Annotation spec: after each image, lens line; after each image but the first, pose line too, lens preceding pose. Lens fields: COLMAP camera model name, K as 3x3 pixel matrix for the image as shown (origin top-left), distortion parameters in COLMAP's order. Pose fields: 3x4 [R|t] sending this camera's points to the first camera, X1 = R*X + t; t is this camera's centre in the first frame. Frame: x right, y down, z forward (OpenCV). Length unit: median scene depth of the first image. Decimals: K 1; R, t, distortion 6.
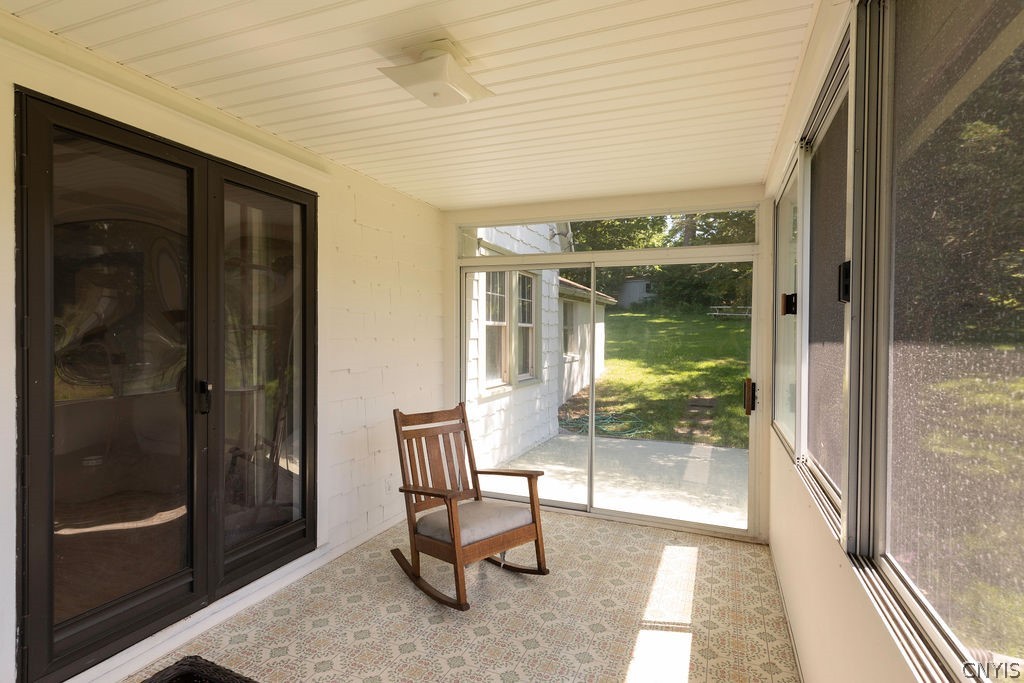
lens RADIAL K [[468.8, 0, 452.8], [0, 468.8, 342.8], [0, 0, 1]] dist [0.005686, -0.001051]
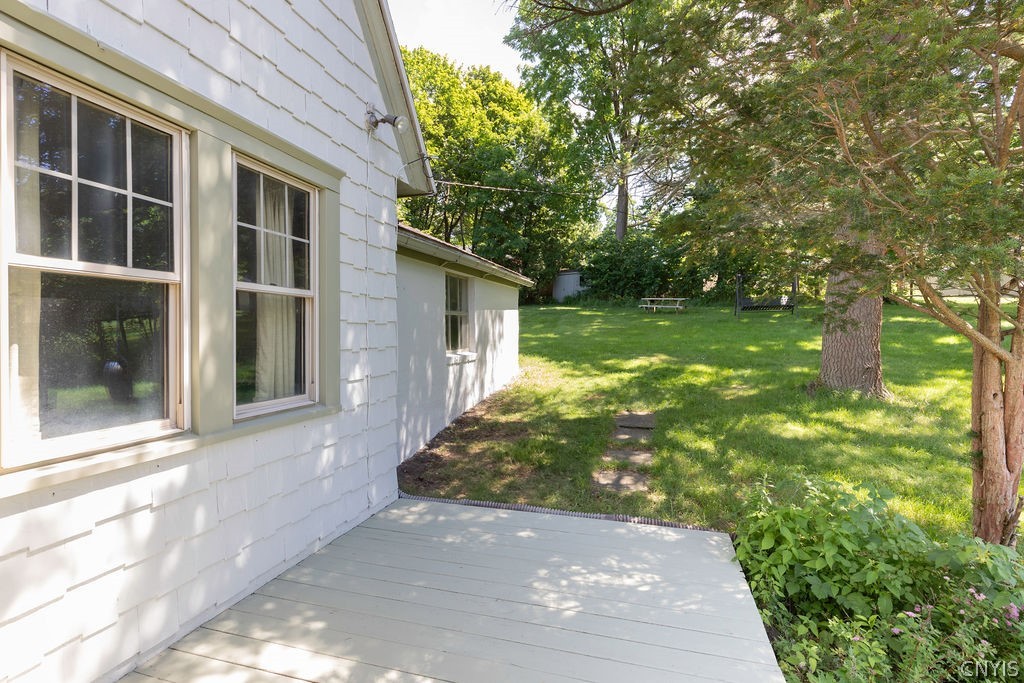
lens RADIAL K [[468.8, 0, 515.1], [0, 468.8, 339.6], [0, 0, 1]] dist [0.005686, -0.001051]
pose [[0.970708, 0.003243, 0.240241, 0.181665], [-0.003570, 0.999993, 0.000927, 0.005929], [-0.240236, -0.001758, 0.970713, 0.348508]]
